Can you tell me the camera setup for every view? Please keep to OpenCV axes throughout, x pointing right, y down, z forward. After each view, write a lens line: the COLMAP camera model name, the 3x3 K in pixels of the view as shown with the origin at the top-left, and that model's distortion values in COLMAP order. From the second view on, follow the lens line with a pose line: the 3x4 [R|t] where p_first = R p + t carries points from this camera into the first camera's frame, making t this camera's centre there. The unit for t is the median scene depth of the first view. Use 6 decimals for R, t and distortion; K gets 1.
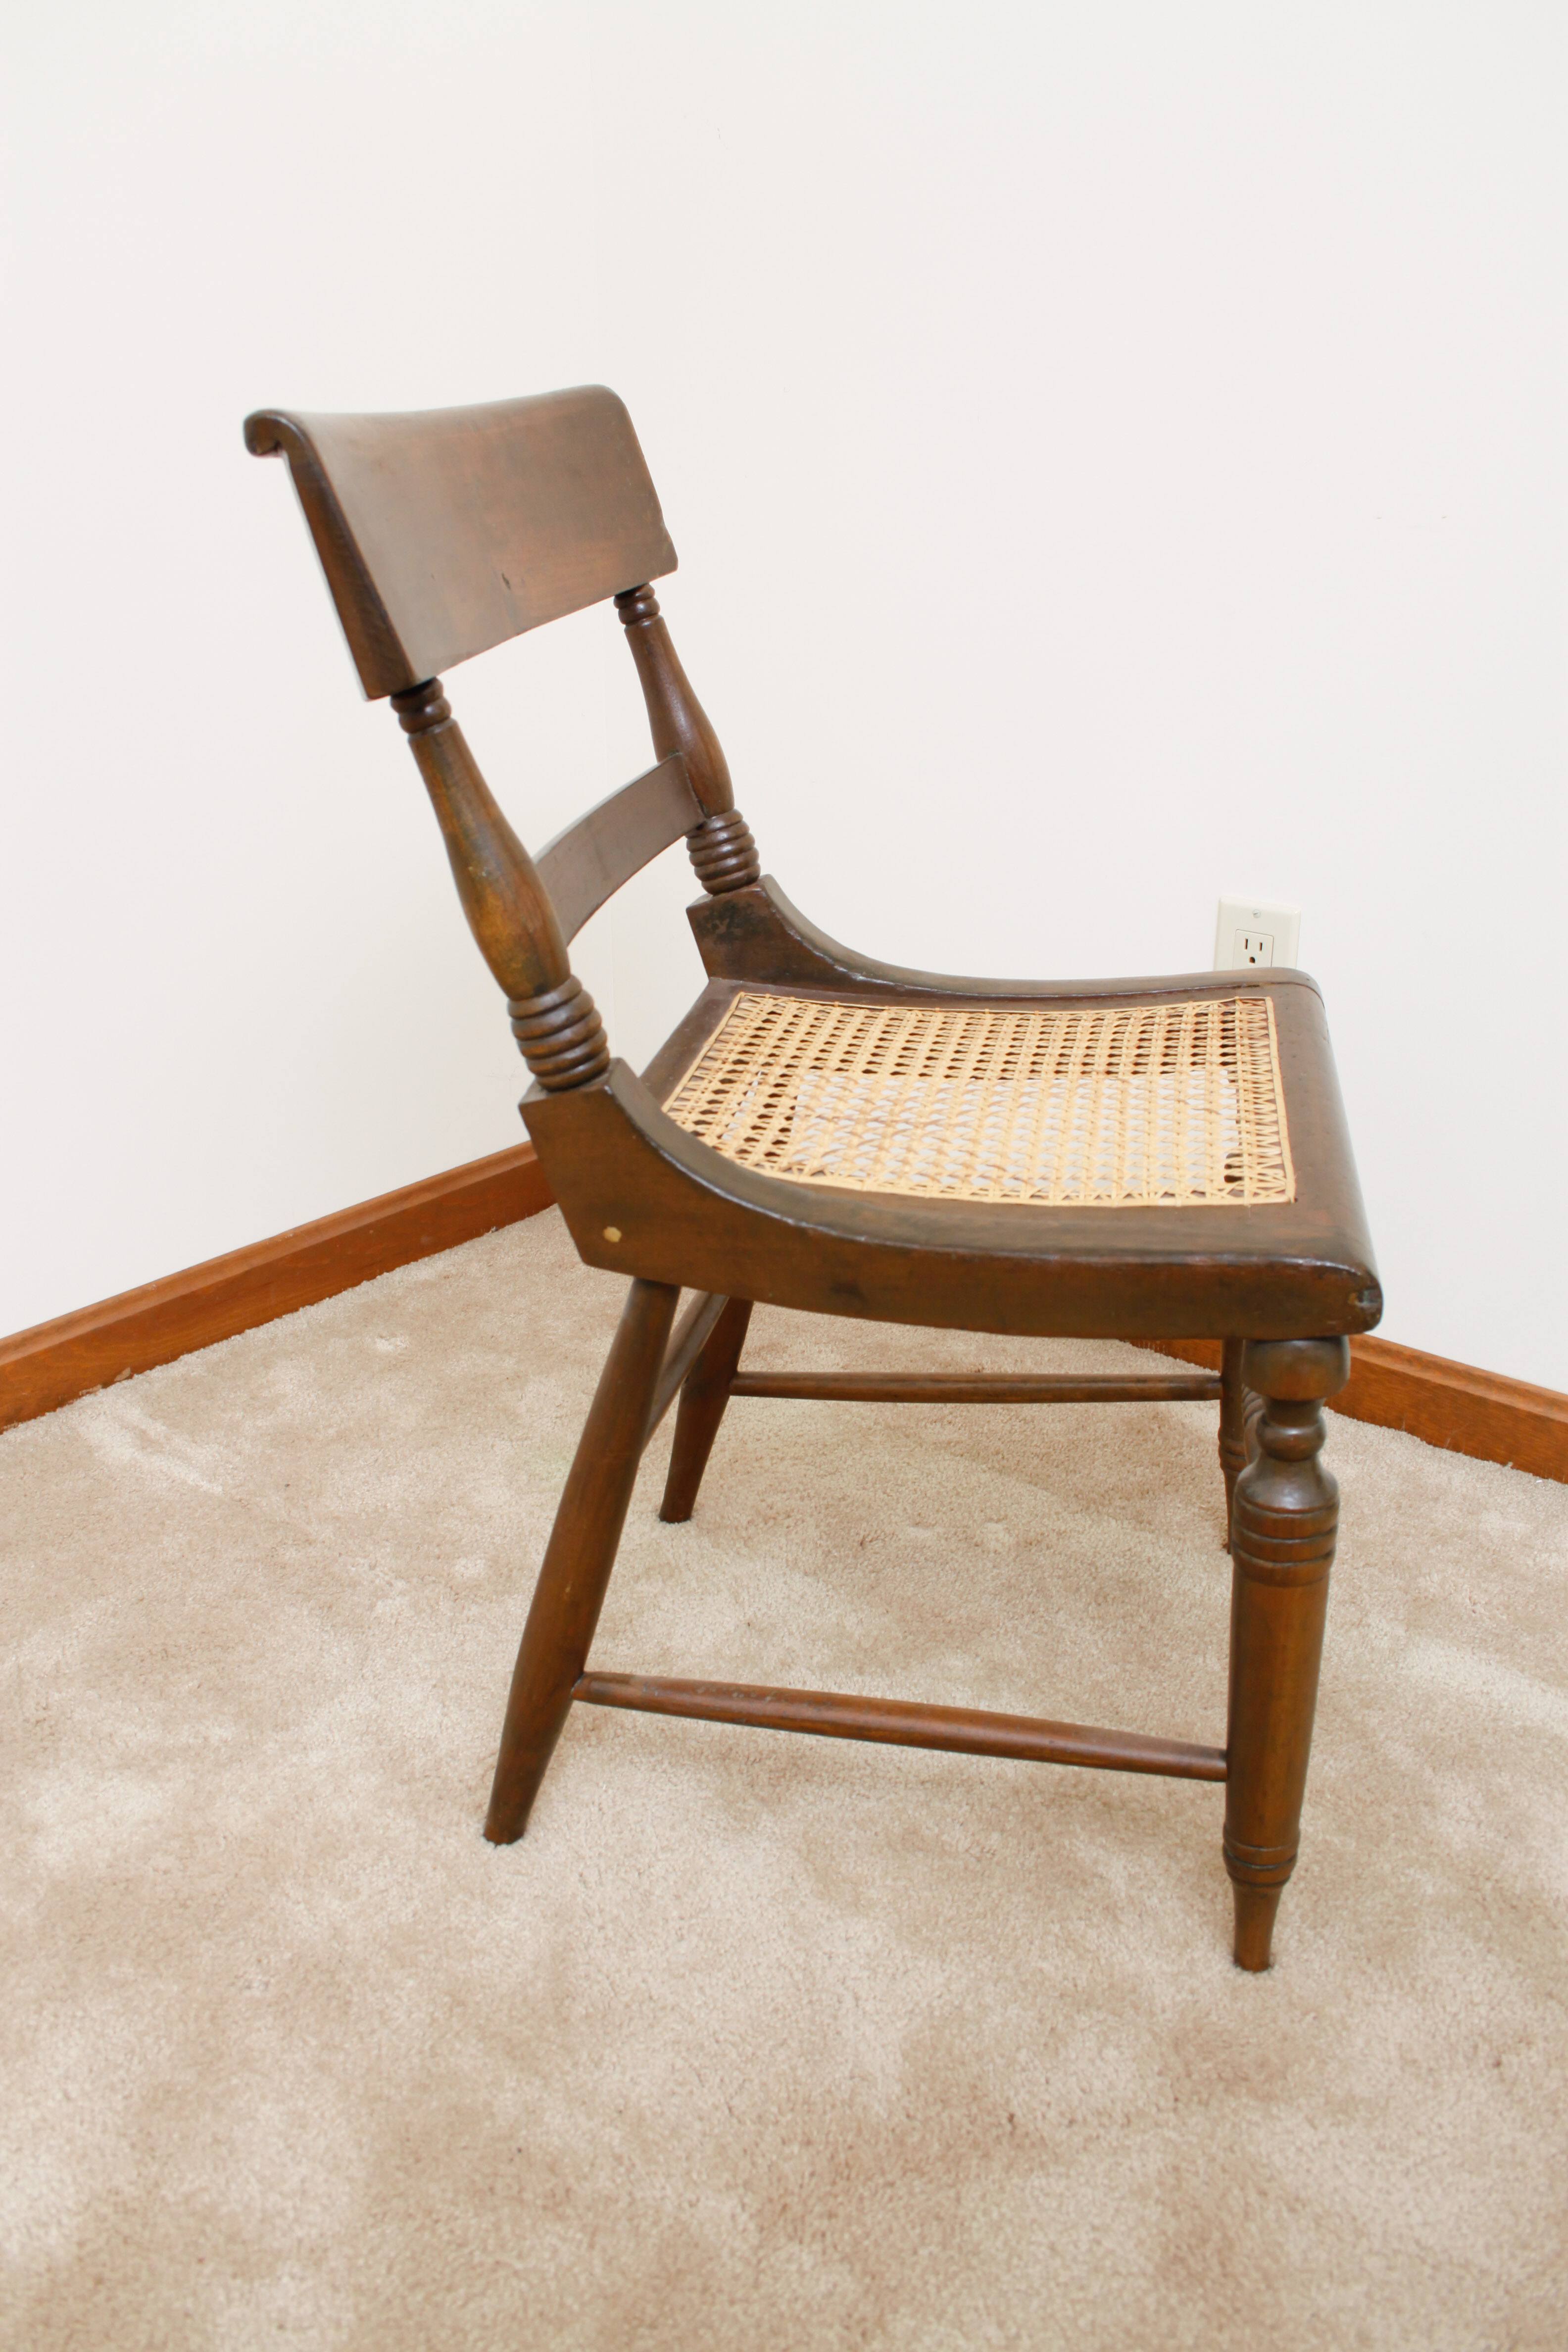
lens RADIAL K [[1906.7, 0, 785.6], [0, 1906.7, 1188.5], [0, 0, 1]] dist [-0.153782, 0.123315]
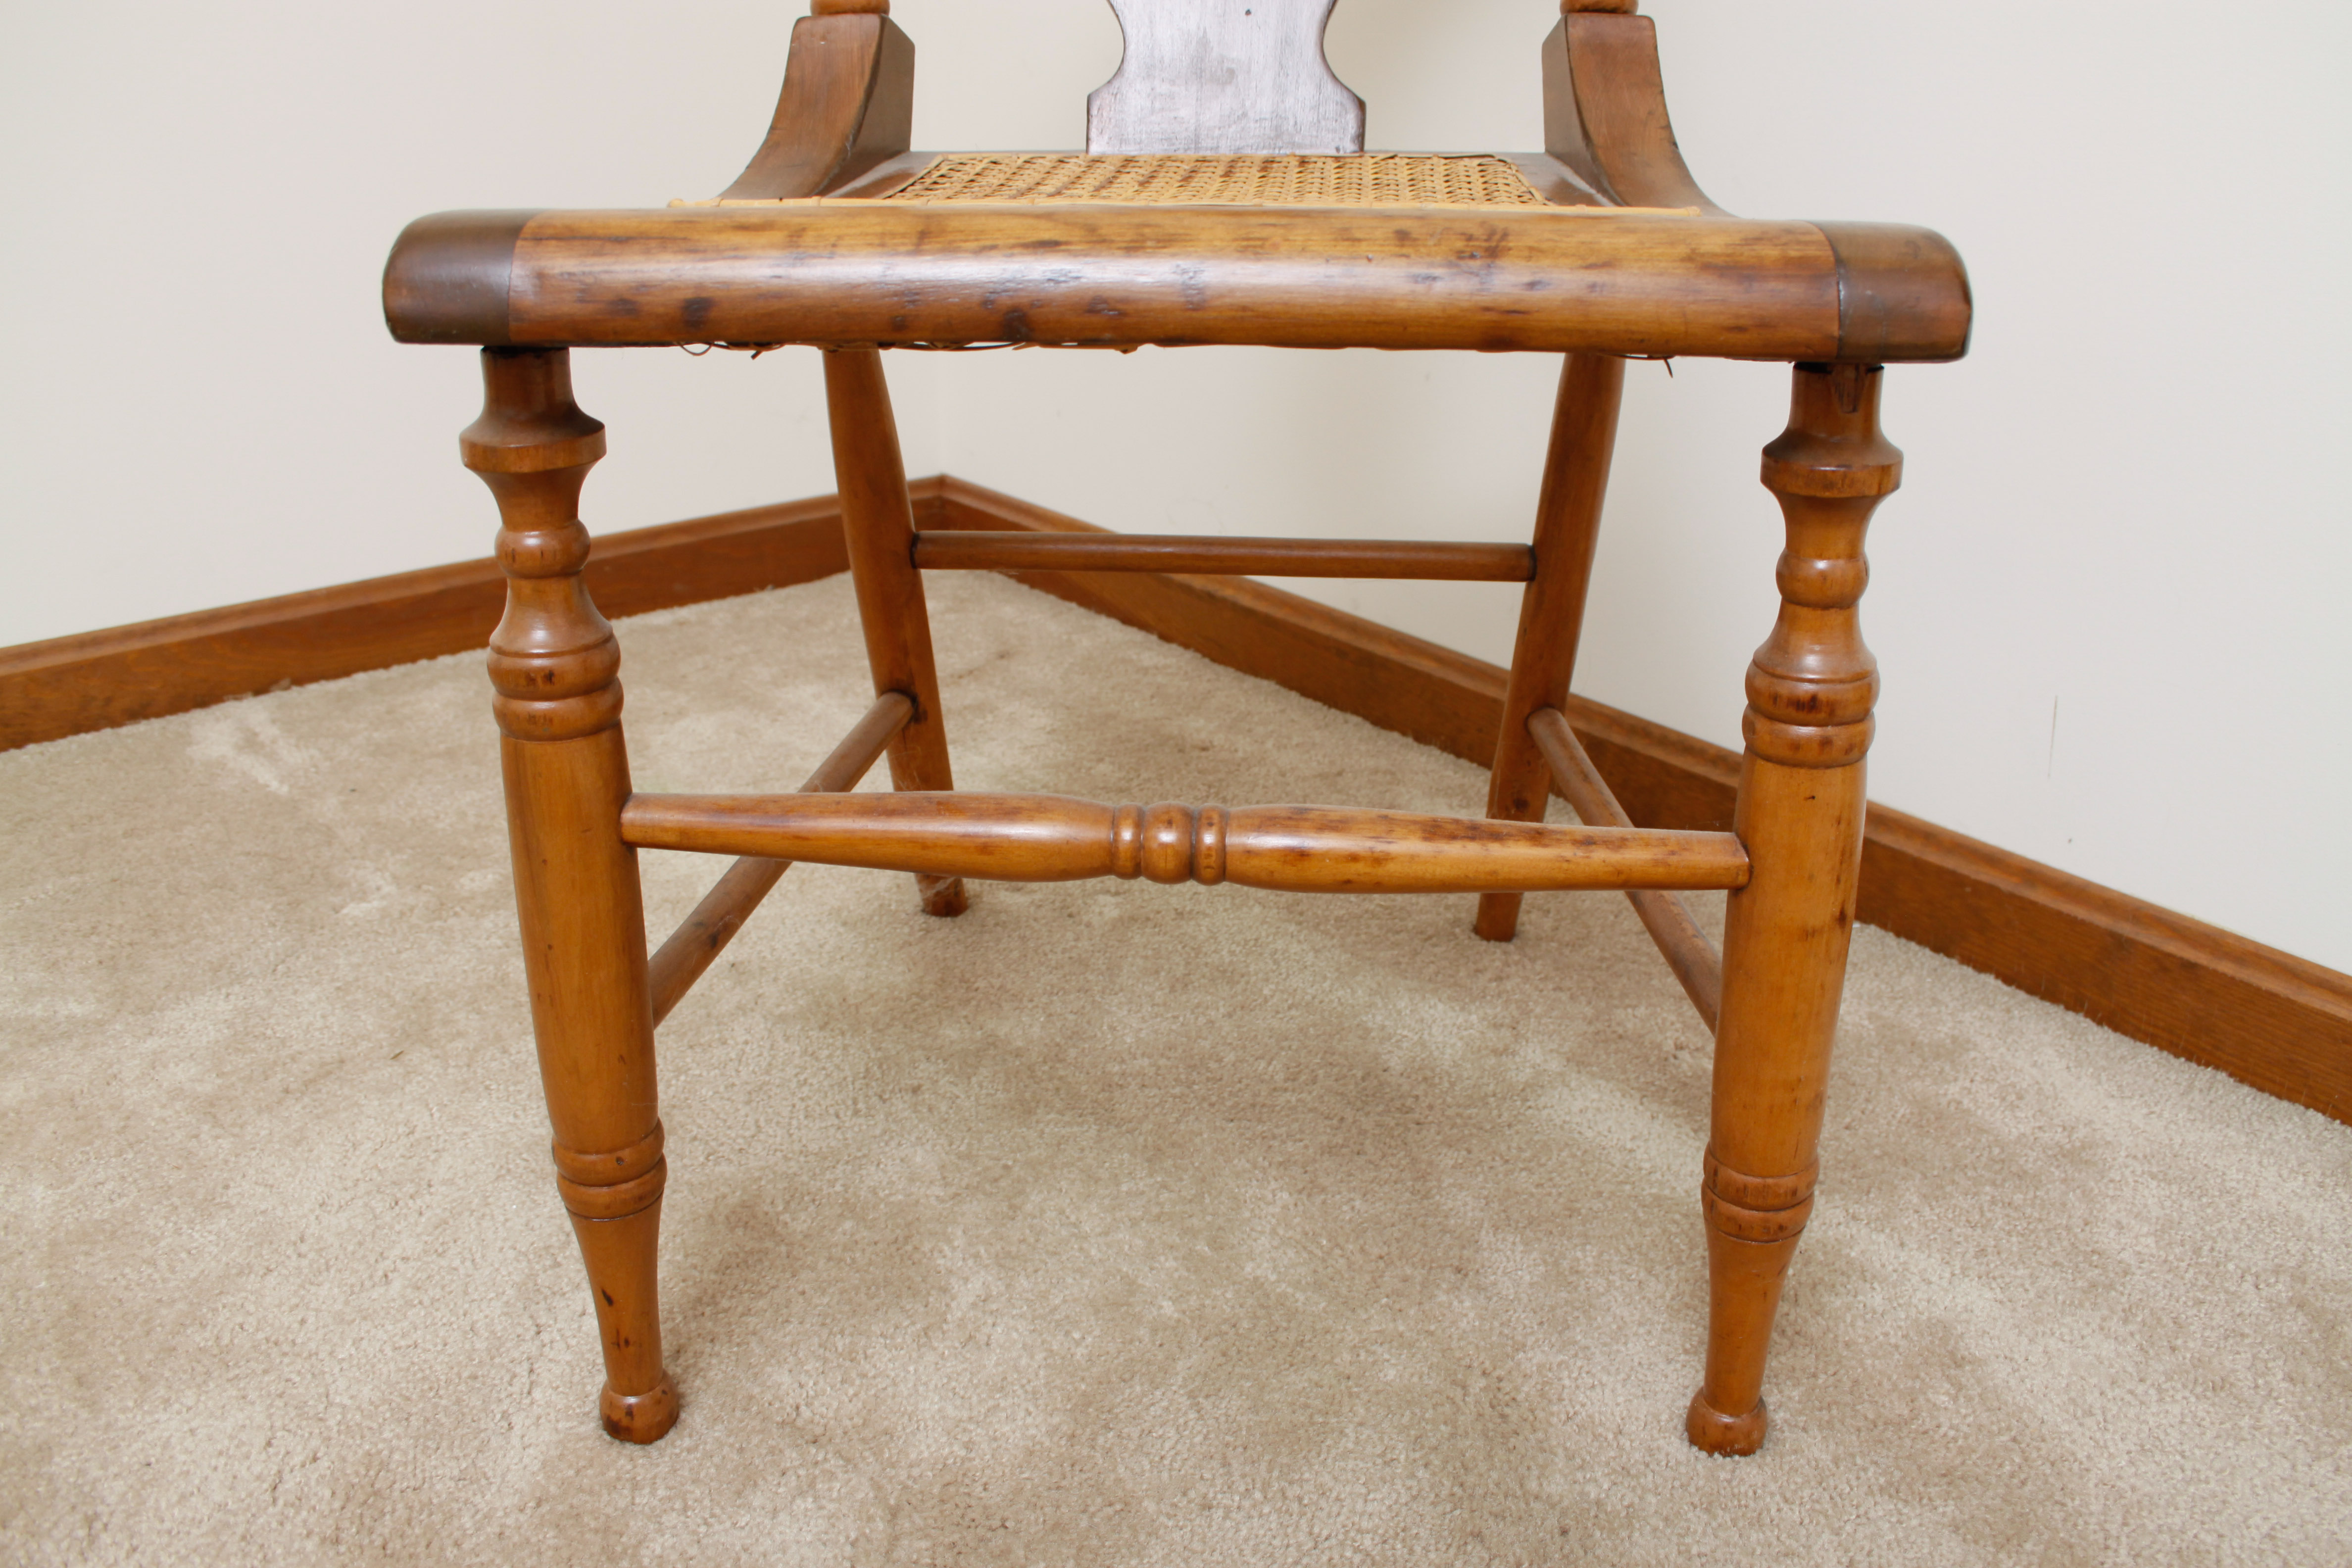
lens RADIAL K [[1906.7, 0, 1208.3], [0, 1906.7, 816.2], [0, 0, 1]] dist [-0.153782, 0.123315]
pose [[0.982259, 0.082490, -0.168413, 0.355711], [-0.077959, 0.996398, 0.033353, 0.142453], [0.170557, -0.019632, 0.985152, 0.277741]]
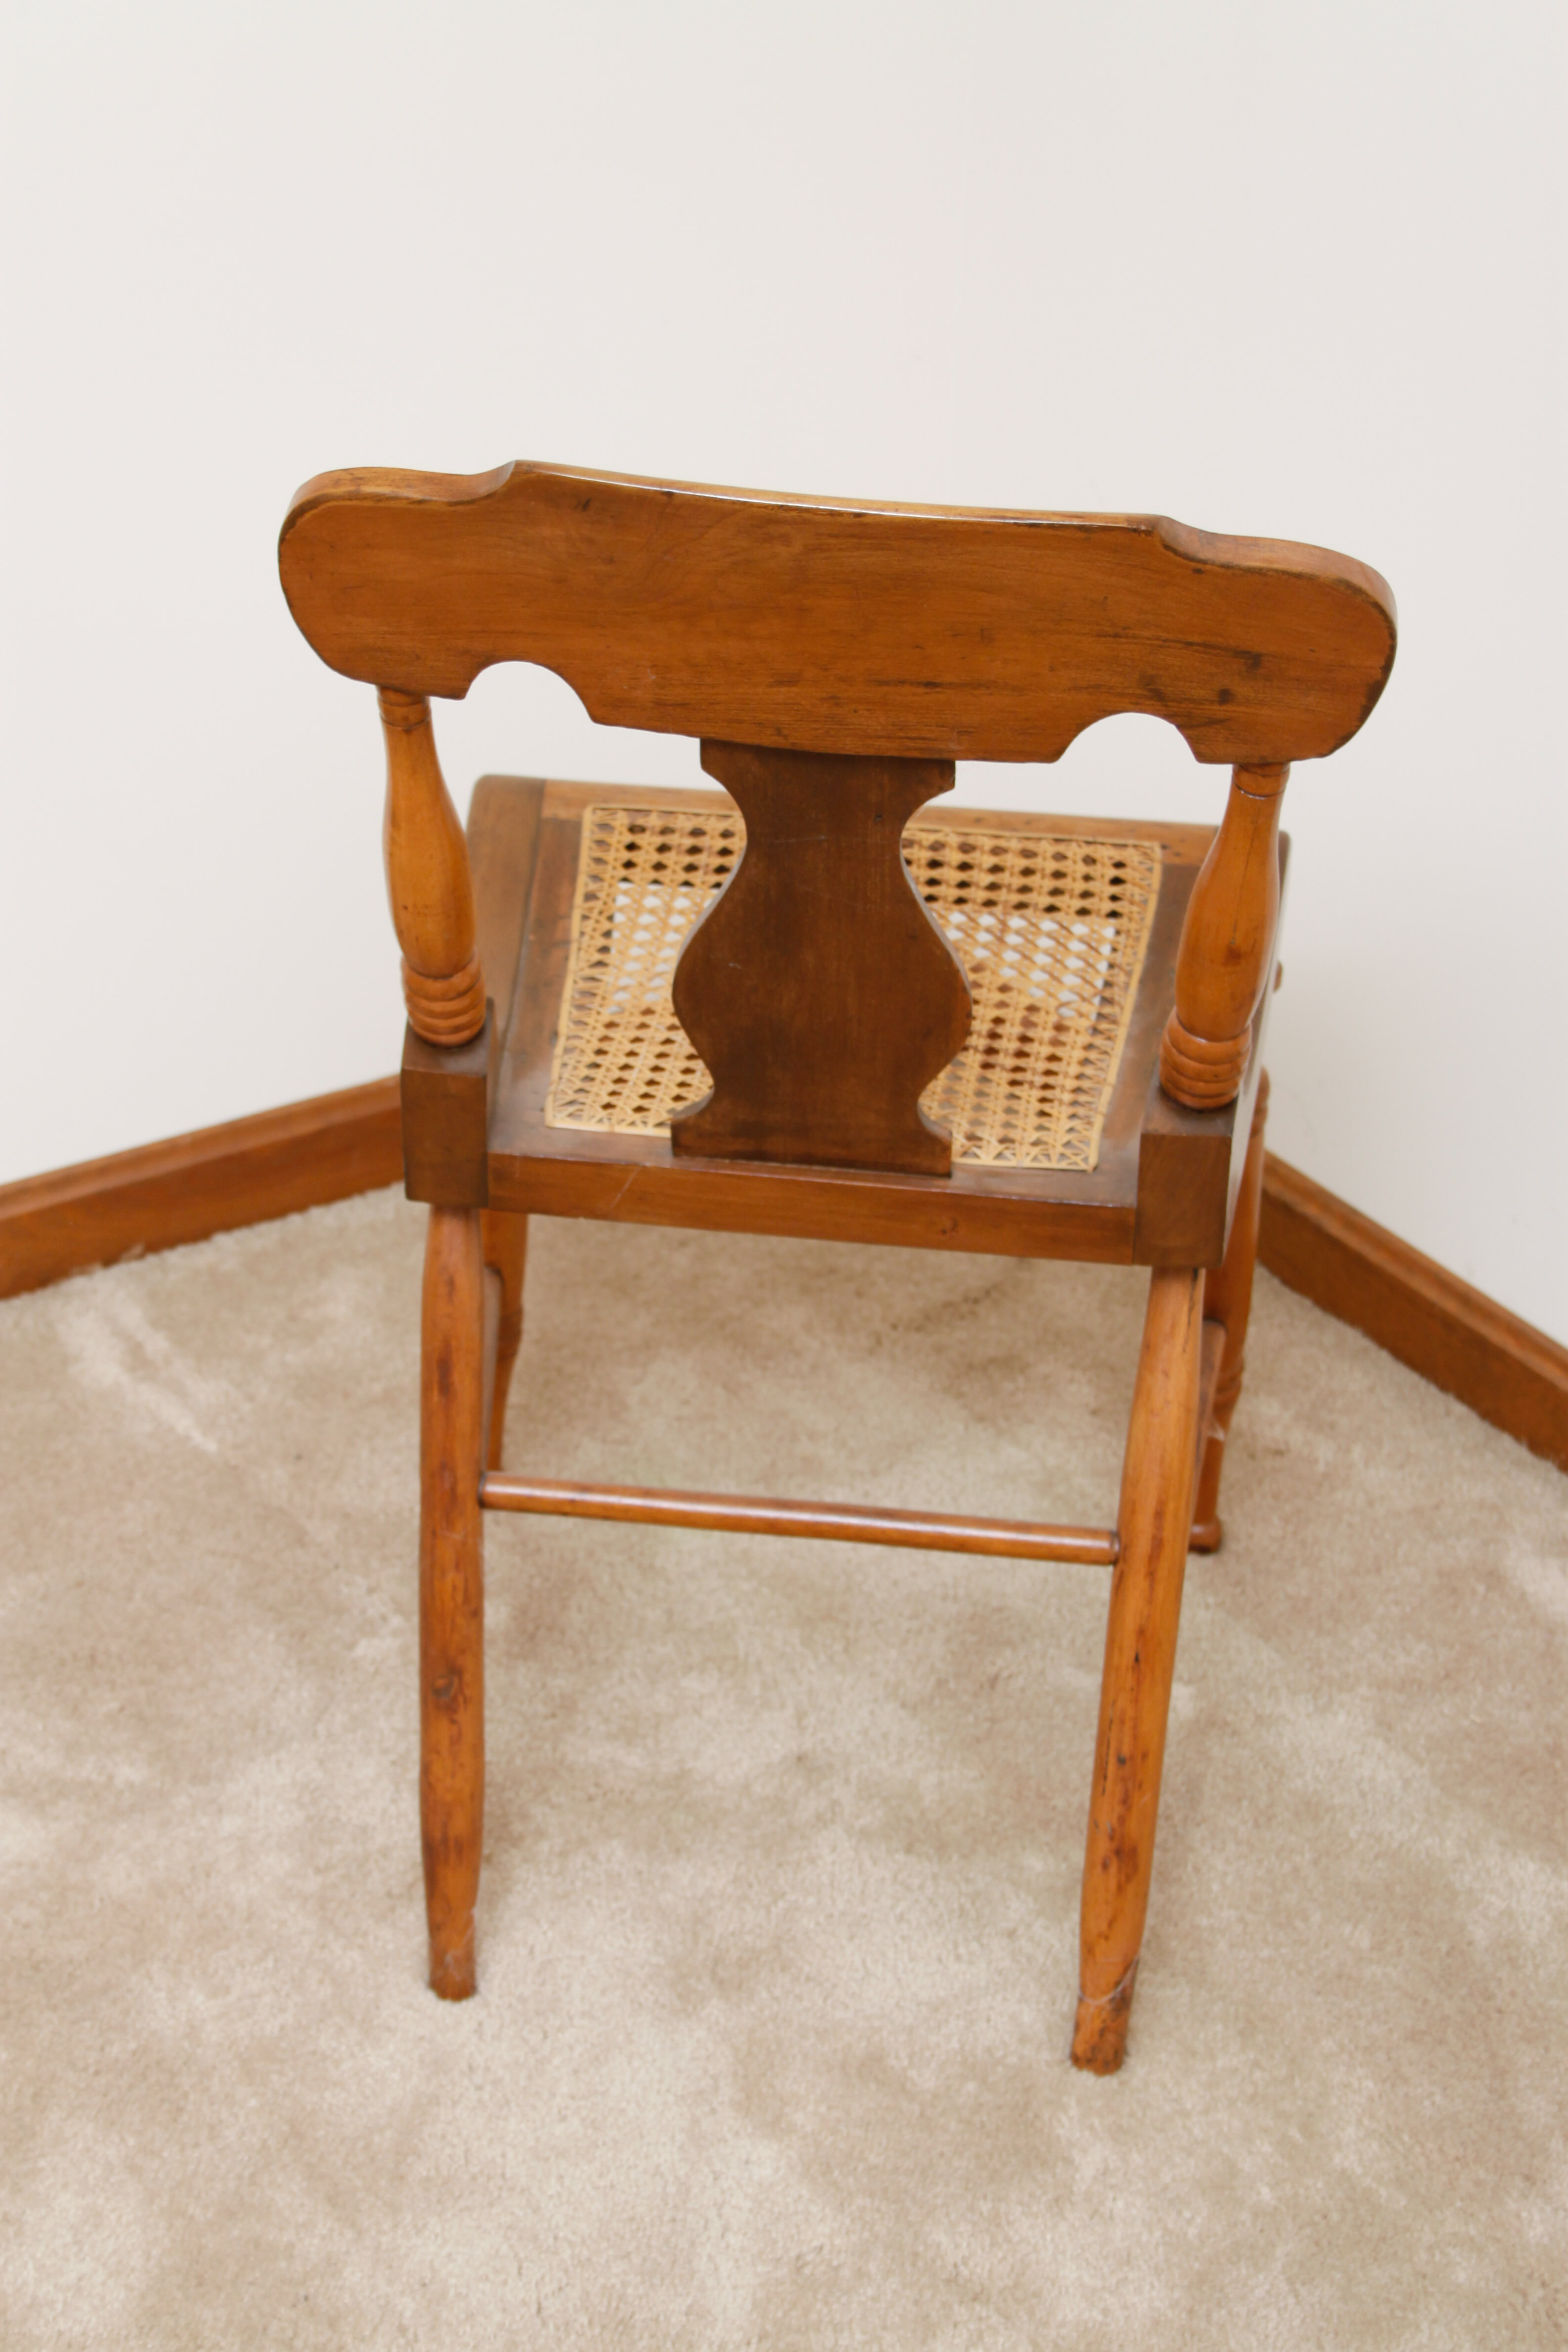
lens RADIAL K [[4008.1, 0, 792.9], [0, 4008.1, 1105.8], [0, 0, 1]] dist [0.020427, 0.000000]
pose [[0.959853, 0.161764, -0.229159, 0.360205], [-0.134365, 0.982288, 0.130603, -0.287769], [0.246227, -0.094569, 0.964587, -0.658605]]
